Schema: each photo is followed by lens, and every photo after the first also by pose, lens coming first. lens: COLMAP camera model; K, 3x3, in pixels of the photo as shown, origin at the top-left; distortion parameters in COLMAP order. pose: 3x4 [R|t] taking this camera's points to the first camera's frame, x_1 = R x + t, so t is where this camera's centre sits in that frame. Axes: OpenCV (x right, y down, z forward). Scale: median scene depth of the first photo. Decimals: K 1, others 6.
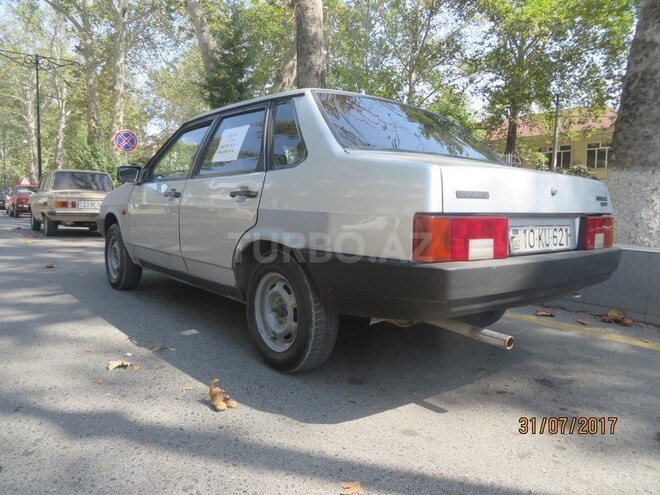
lens RADIAL K [[490.1, 0, 329.0], [0, 490.1, 237.7], [0, 0, 1]] dist [-0.005103, -0.003716]
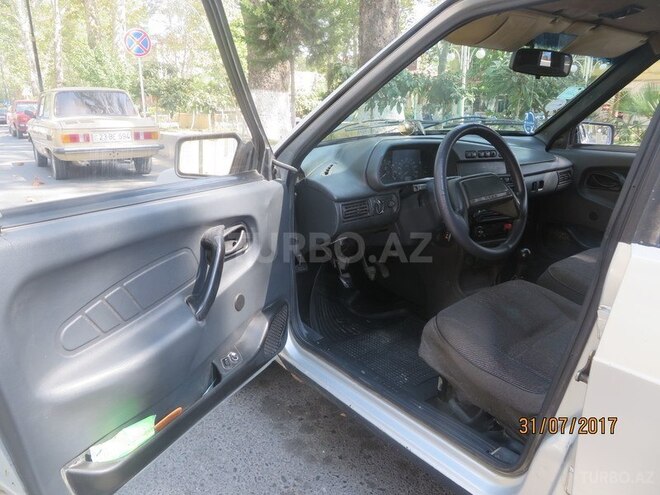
lens RADIAL K [[494.4, 0, 331.2], [0, 494.4, 238.7], [0, 0, 1]] dist [-0.012006, -0.003092]
pose [[0.999426, -0.020361, -0.027083, -0.132977], [0.025294, 0.980175, 0.196513, -0.054076], [0.022545, -0.197085, 0.980127, 0.244089]]
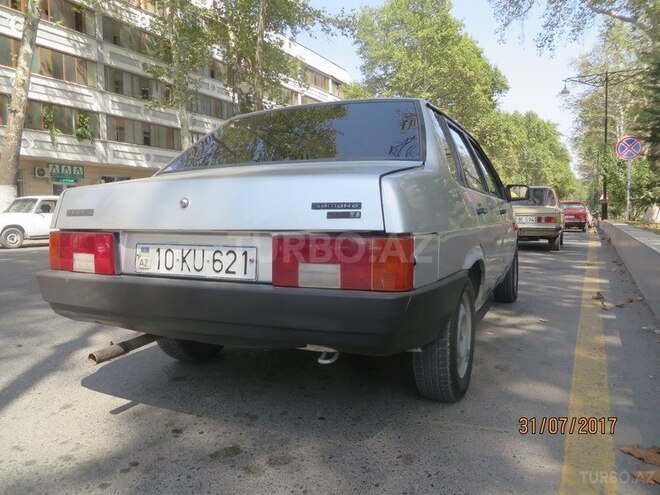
lens RADIAL K [[494.4, 0, 331.2], [0, 494.4, 238.7], [0, 0, 1]] dist [-0.012006, -0.003092]
pose [[0.433994, 0.020392, -0.900685, 0.211014], [-0.045394, 0.998969, 0.000744, -0.007648], [0.899771, 0.040563, 0.434472, 0.141233]]
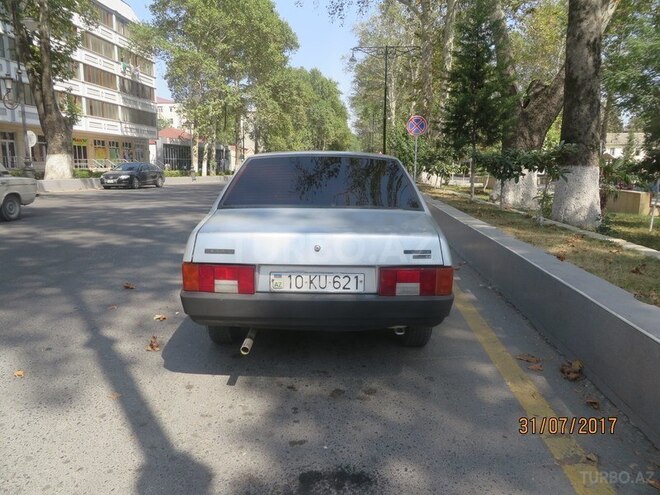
lens RADIAL K [[494.4, 0, 331.2], [0, 494.4, 238.7], [0, 0, 1]] dist [-0.012006, -0.003092]
pose [[0.767041, 0.084165, -0.636054, 0.214839], [-0.038890, 0.995635, 0.084846, -0.037809], [0.640419, -0.040344, 0.766966, 0.002870]]
